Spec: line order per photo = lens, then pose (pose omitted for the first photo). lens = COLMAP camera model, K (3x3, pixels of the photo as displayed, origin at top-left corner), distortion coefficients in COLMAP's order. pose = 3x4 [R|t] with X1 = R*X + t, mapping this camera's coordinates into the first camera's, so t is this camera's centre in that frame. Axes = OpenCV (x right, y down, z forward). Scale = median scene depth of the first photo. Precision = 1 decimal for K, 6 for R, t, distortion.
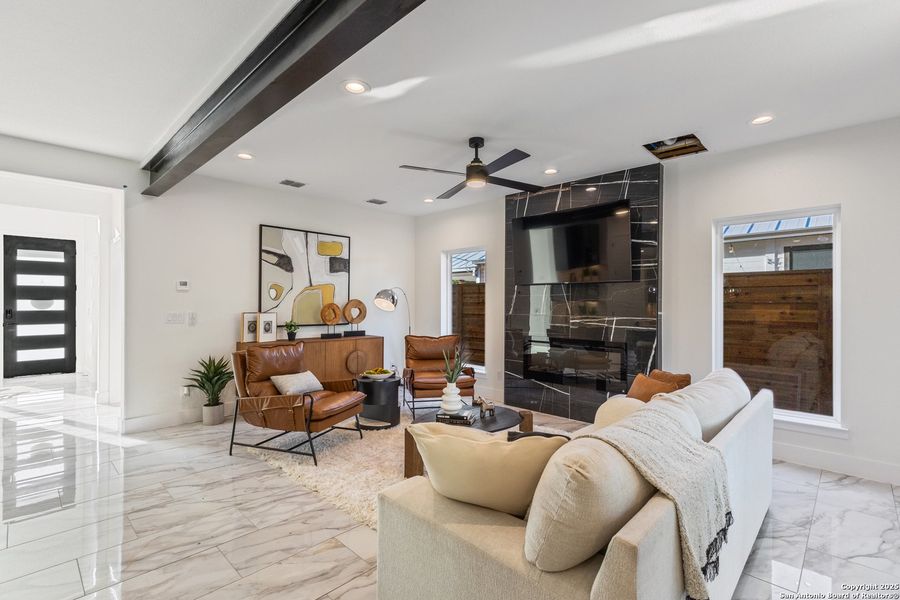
lens RADIAL K [[418.3, 0, 449.5], [0, 418.3, 301.8], [0, 0, 1]] dist [0.002468, 0.000643]
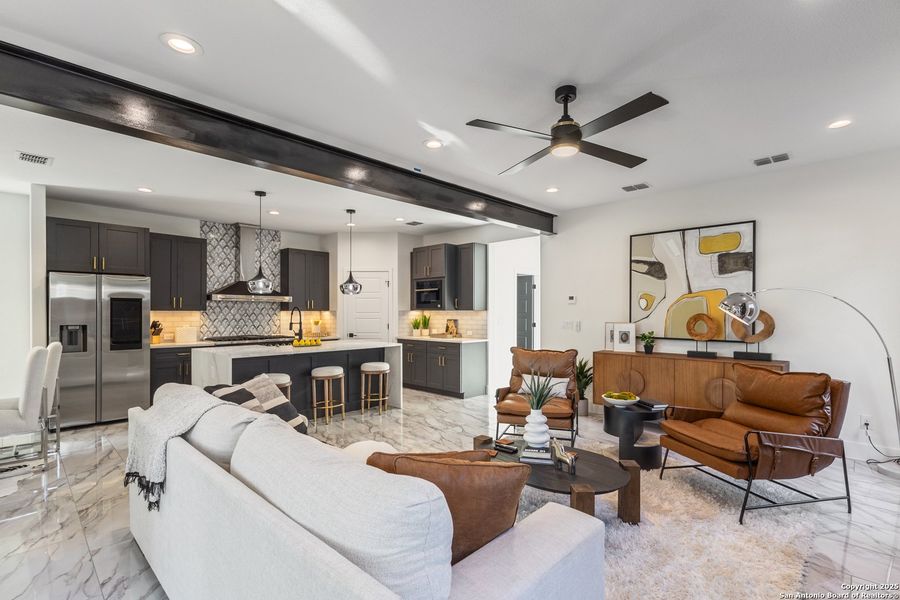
lens RADIAL K [[418.3, 0, 446.0], [0, 418.3, 314.6], [0, 0, 1]] dist [0.002468, 0.000643]
pose [[-0.003484, 0.002851, -0.999990, 0.560795], [0.001711, 0.999994, 0.002845, 0.002323], [0.999992, -0.001701, -0.003489, 0.557077]]
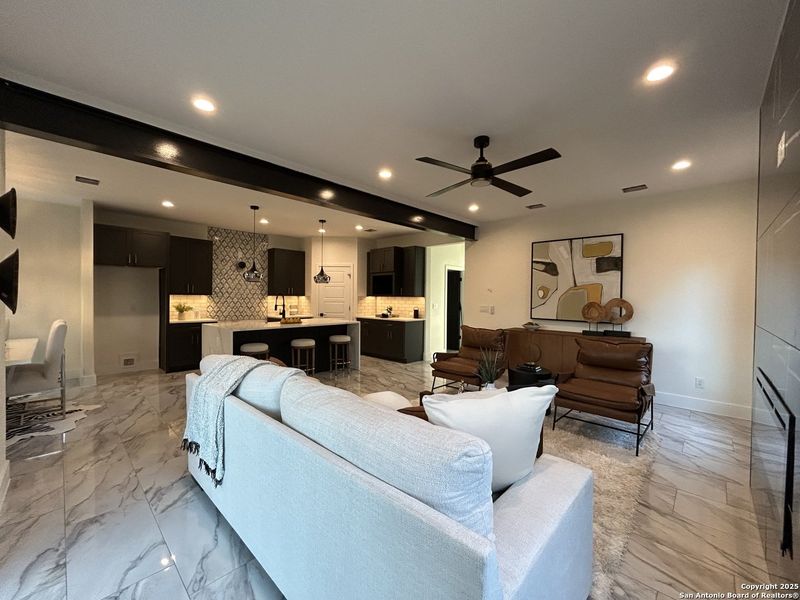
lens RADIAL K [[327.5, 0, 396.7], [0, 327.5, 299.5], [0, 0, 1]] dist [0.000688, 0.000315]
pose [[0.003948, 0.004734, -0.999981, 0.604345], [-0.008836, 0.999950, 0.004699, -0.002475], [0.999953, 0.008817, 0.003990, 0.559141]]
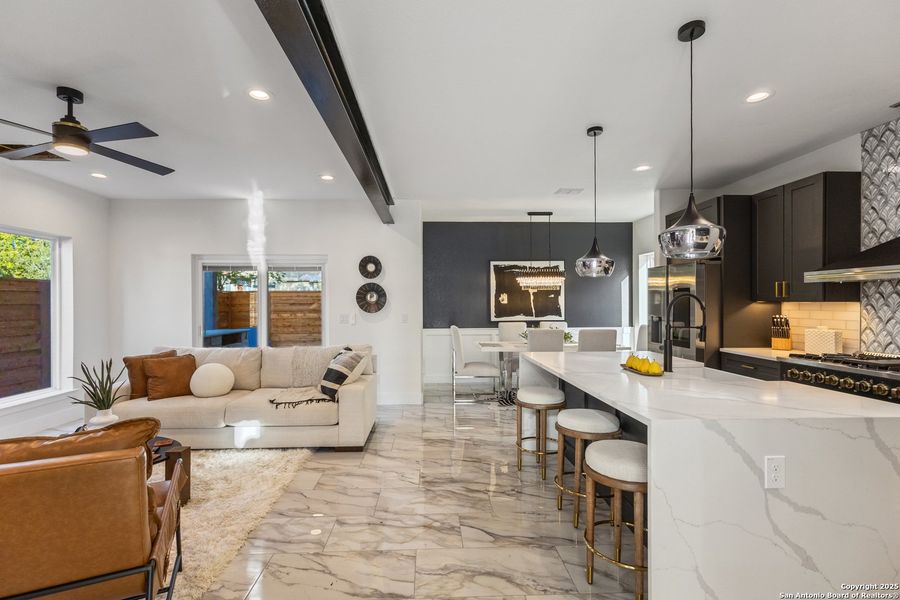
lens RADIAL K [[418.3, 0, 448.0], [0, 418.3, 303.7], [0, 0, 1]] dist [0.002468, 0.000643]
pose [[-0.728937, -0.002694, 0.684575, -0.672986], [-0.000875, 0.999995, 0.003004, -0.004638], [-0.684580, 0.001591, -0.728936, 0.764471]]
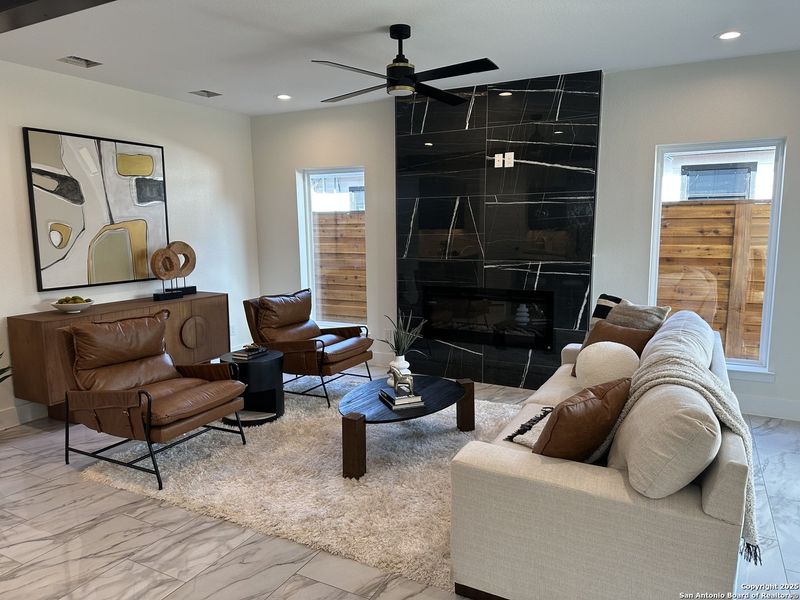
lens RADIAL K [[560.6, 0, 399.5], [0, 560.6, 303.3], [0, 0, 1]] dist [0.059105, -0.064616]
pose [[0.958795, -0.054123, 0.278897, -0.166360], [0.013696, 0.989350, 0.144909, -0.040710], [-0.283770, -0.135118, 0.949325, 0.003862]]
